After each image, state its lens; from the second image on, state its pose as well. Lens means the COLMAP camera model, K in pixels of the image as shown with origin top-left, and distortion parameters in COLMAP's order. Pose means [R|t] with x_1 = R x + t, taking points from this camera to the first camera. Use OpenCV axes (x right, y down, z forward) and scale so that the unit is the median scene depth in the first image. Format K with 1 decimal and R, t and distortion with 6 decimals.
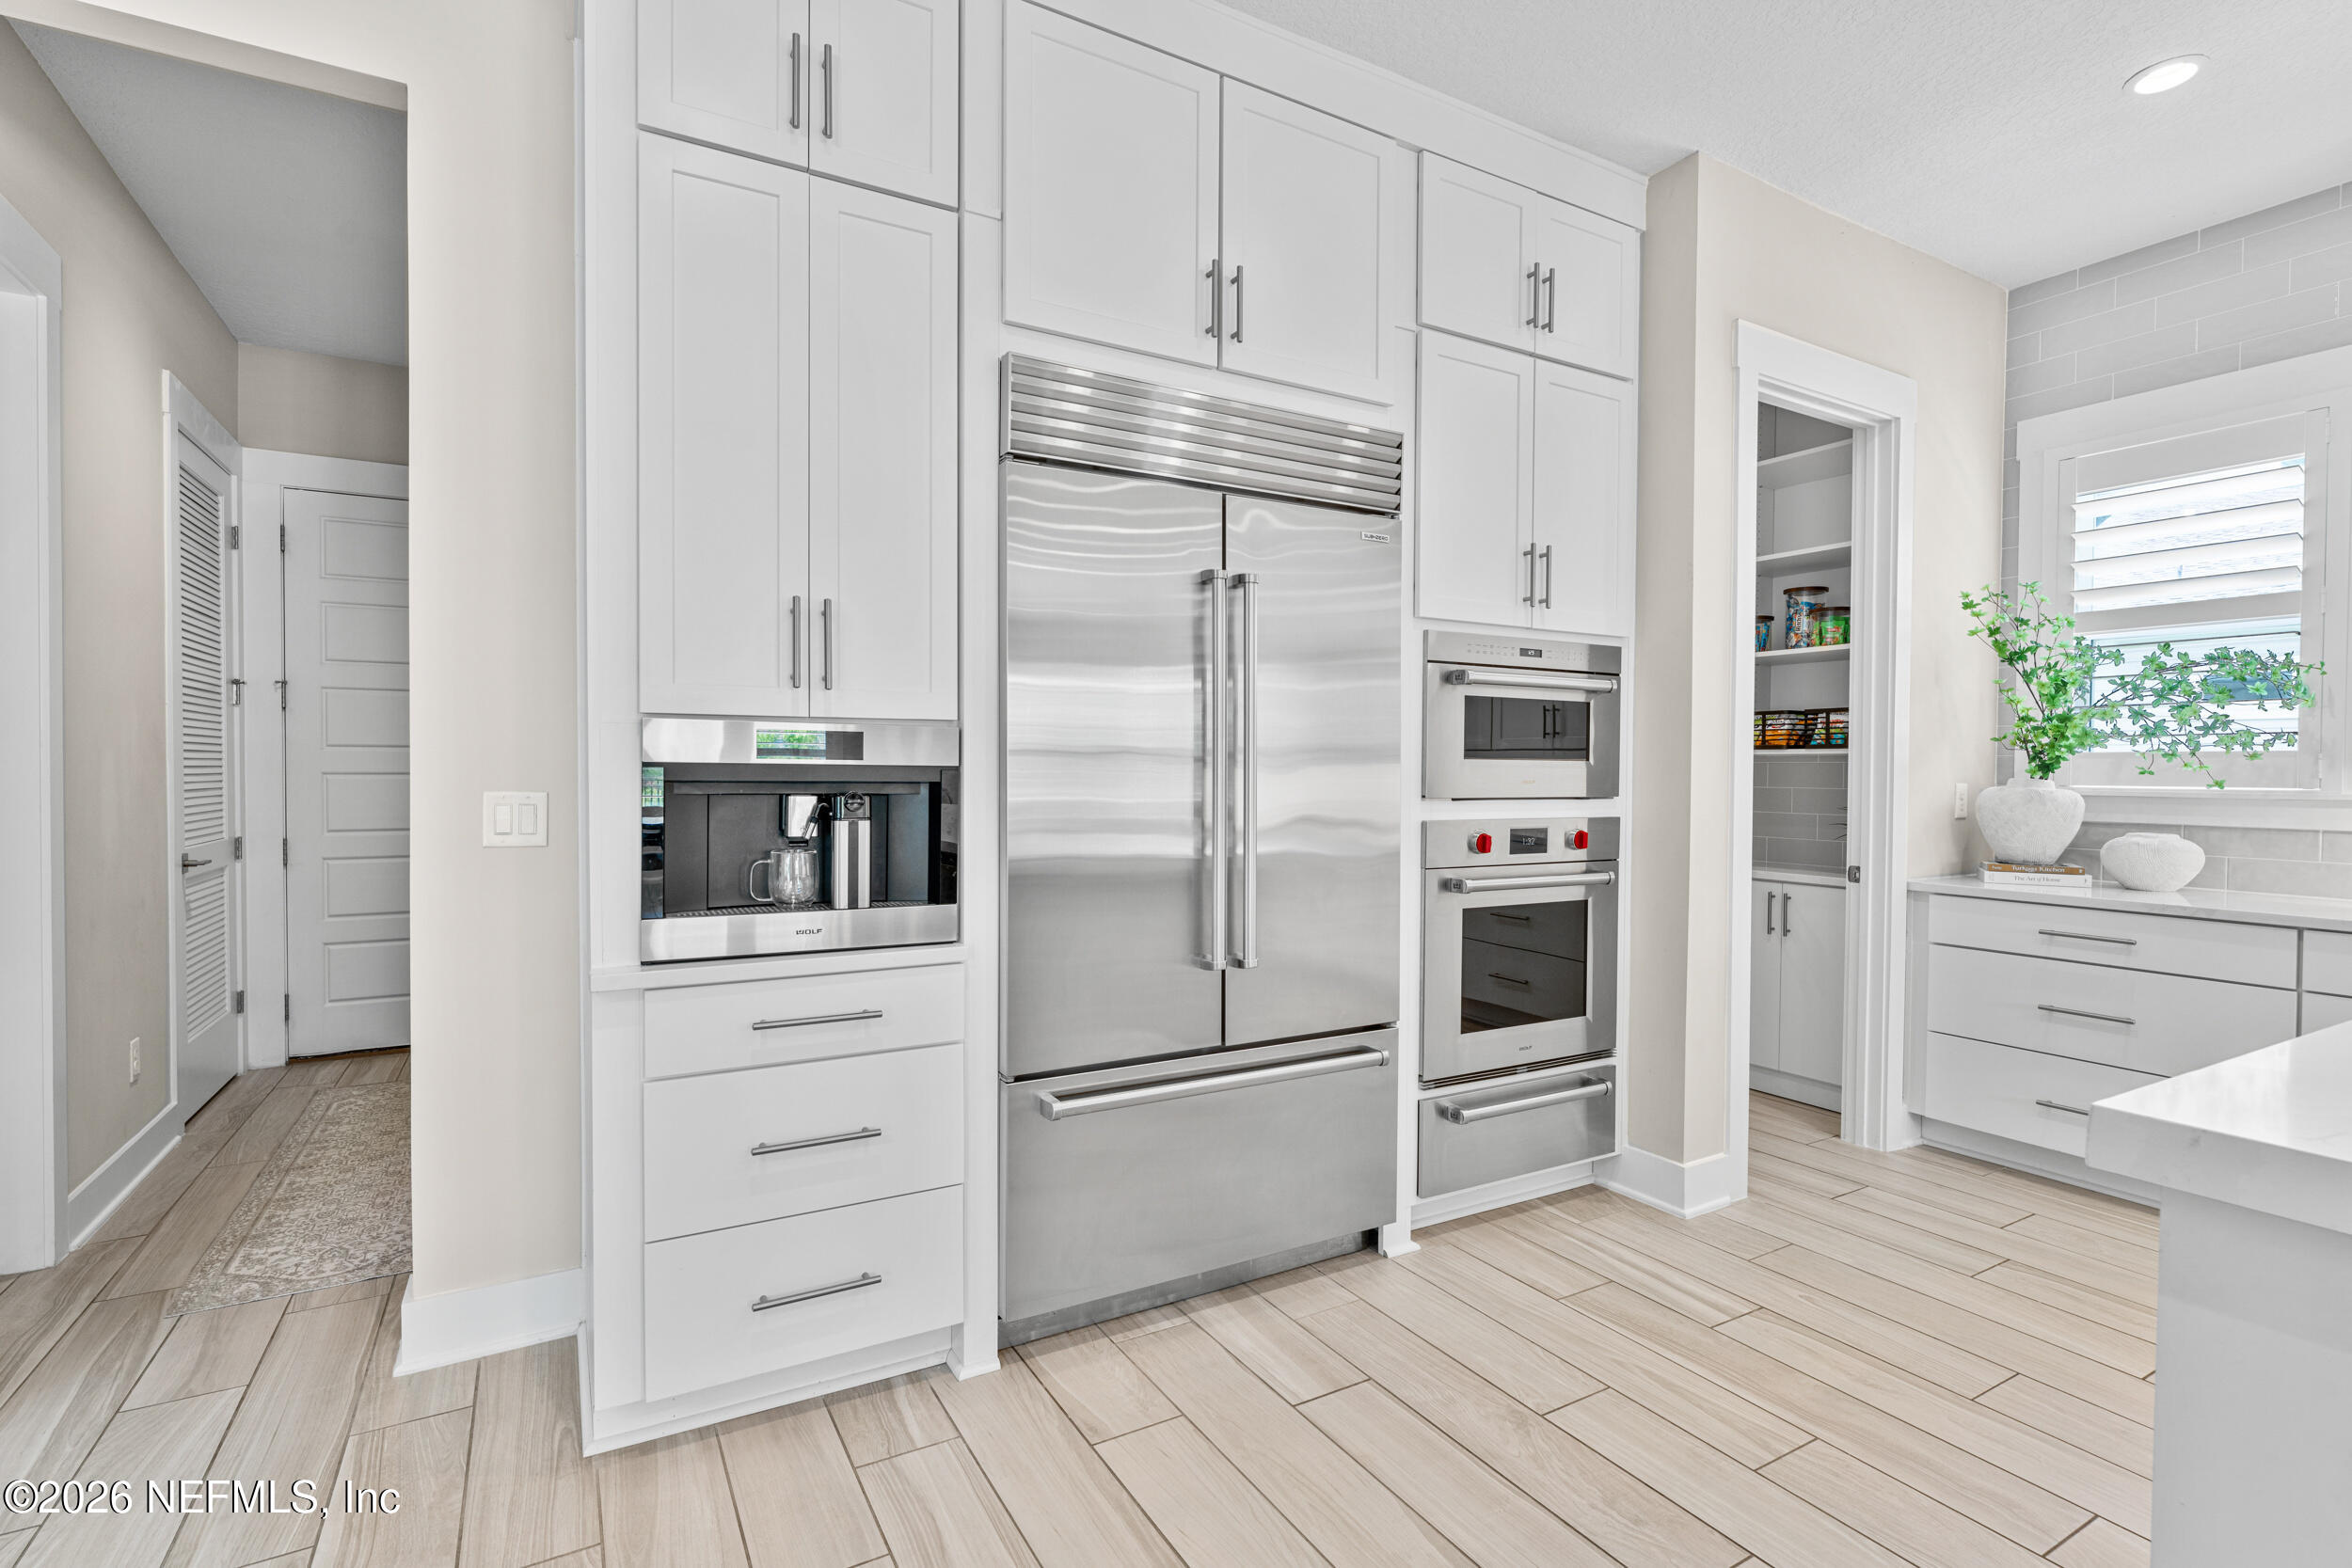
lens RADIAL K [[1111.3, 0, 1169.8], [0, 1111.3, 788.1], [0, 0, 1]] dist [-0.002525, 0.000102]
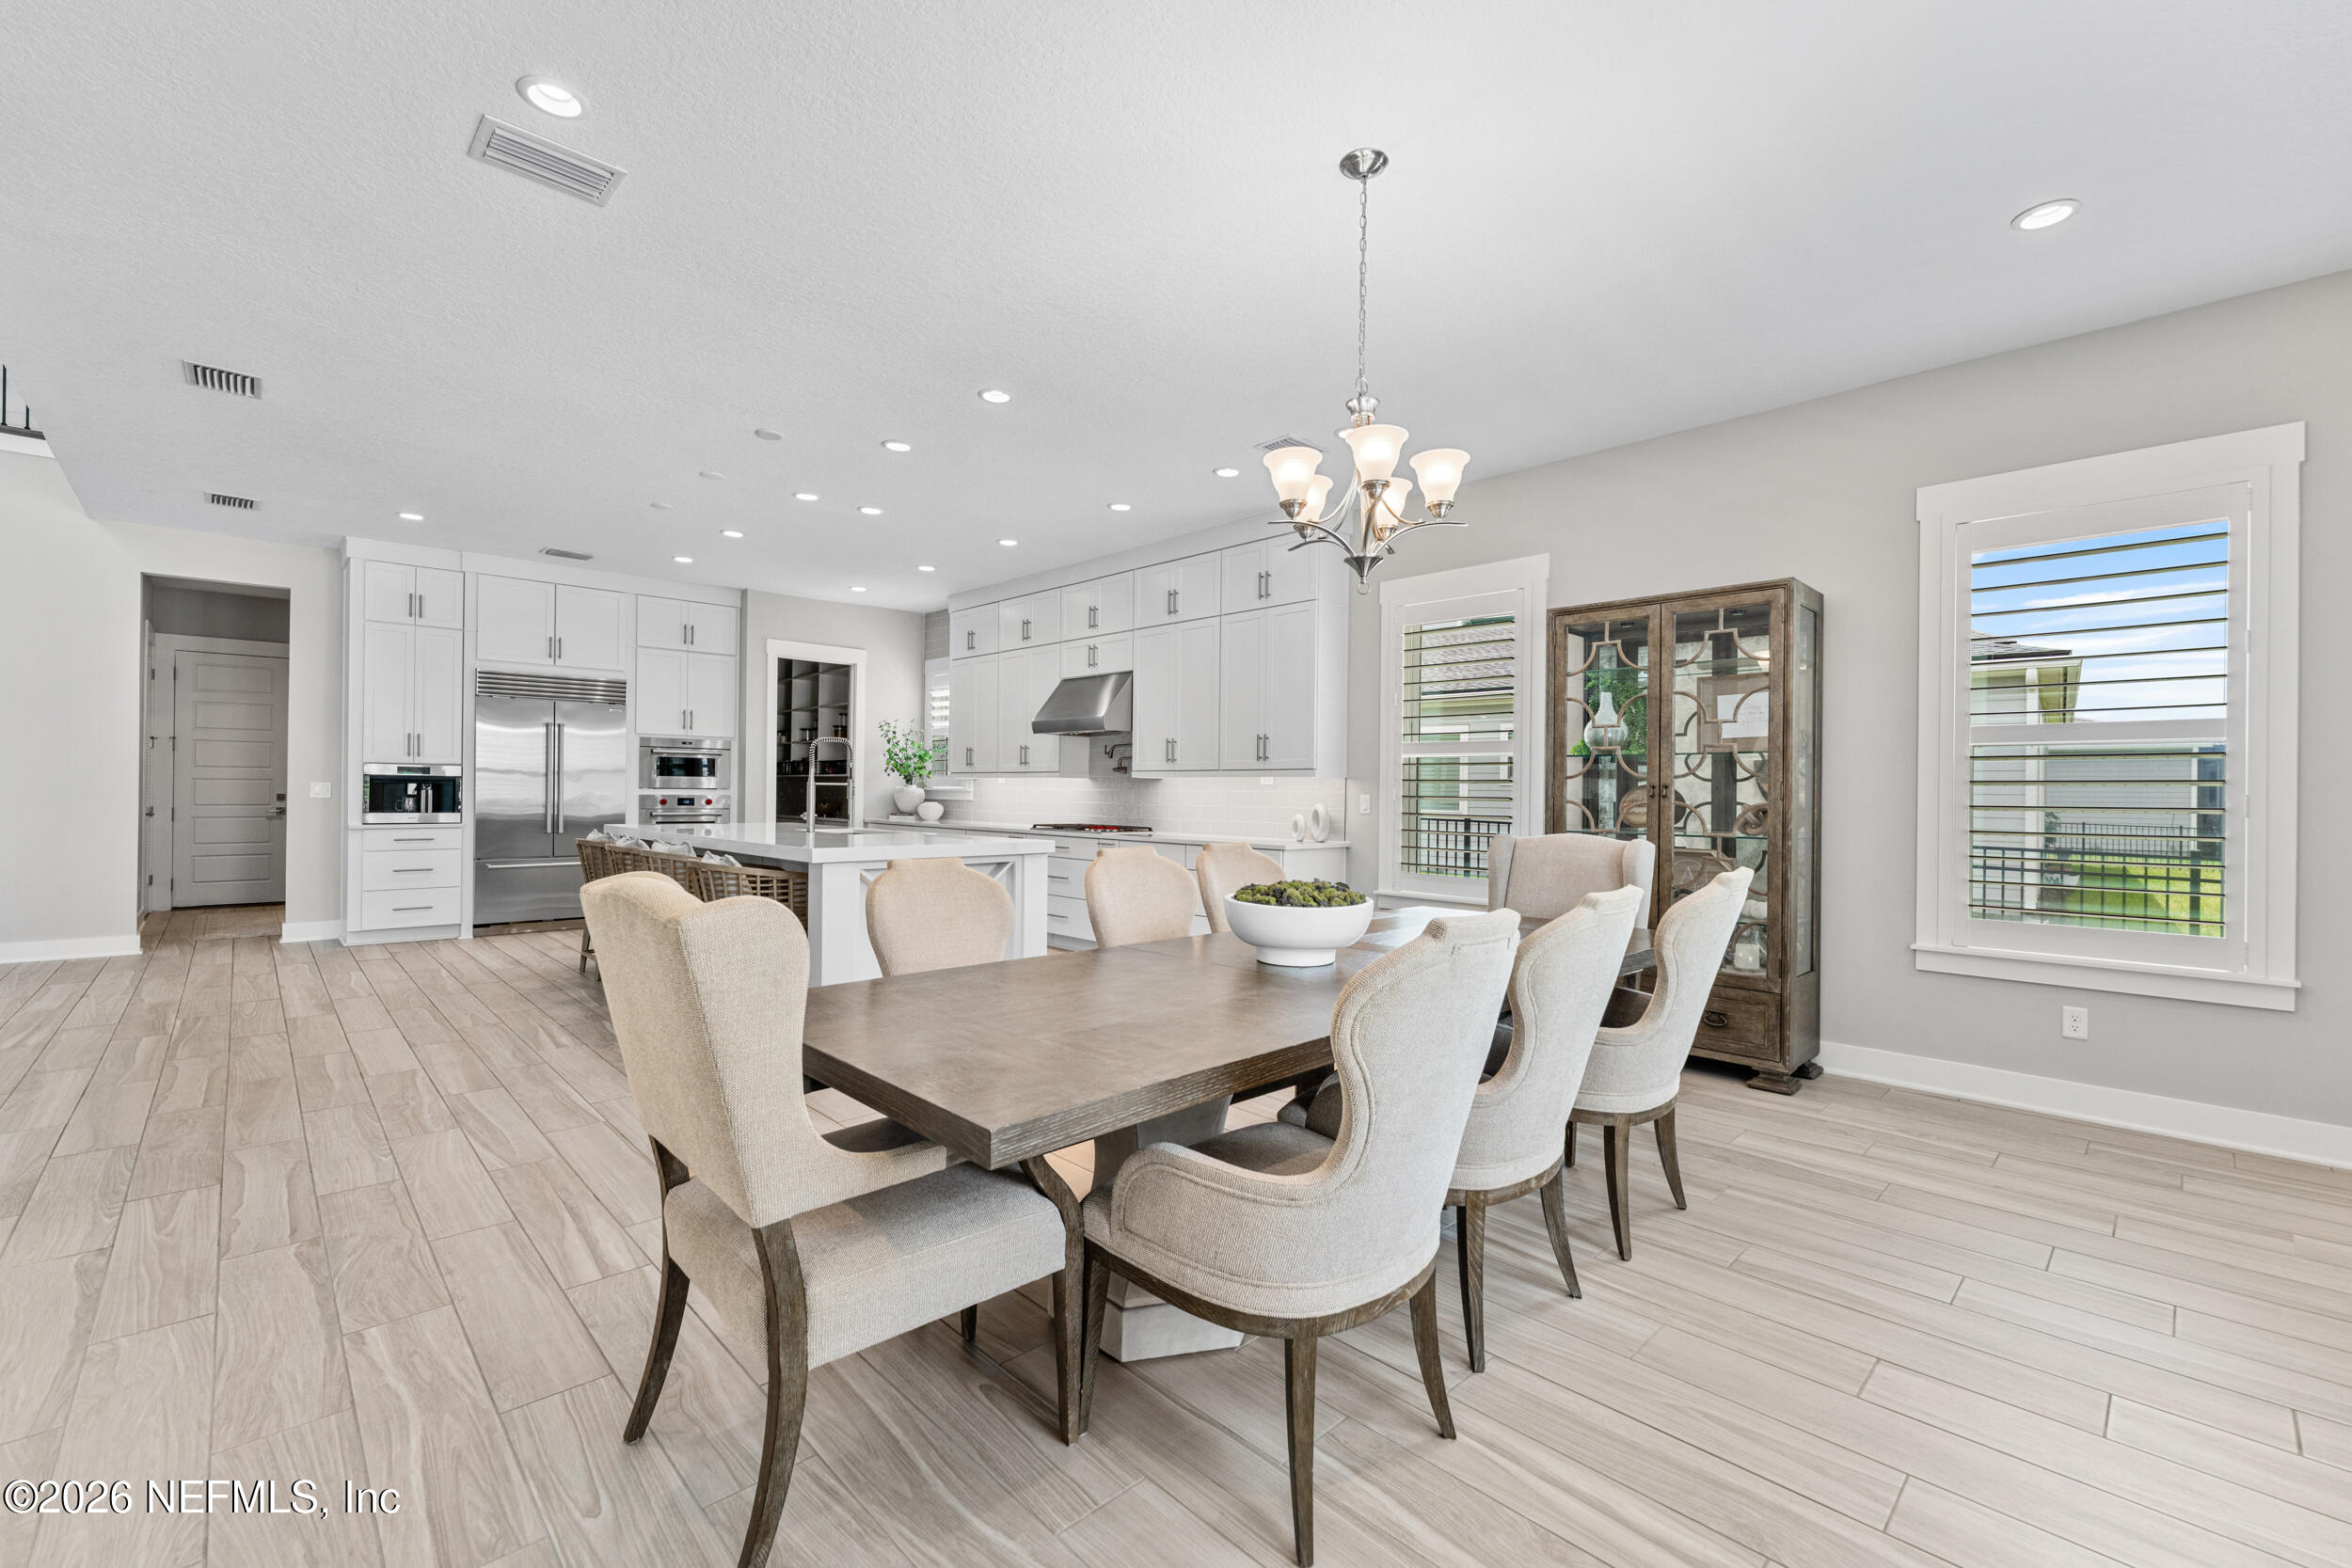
lens RADIAL K [[1013.6, 0, 1191.2], [0, 1013.6, 786.8], [0, 0, 1]] dist [0.000186, -0.000113]
pose [[0.968823, 0.005797, 0.247688, 1.392929], [-0.001526, 0.999847, -0.017433, 0.074033], [-0.247751, 0.016512, 0.968683, -3.028406]]
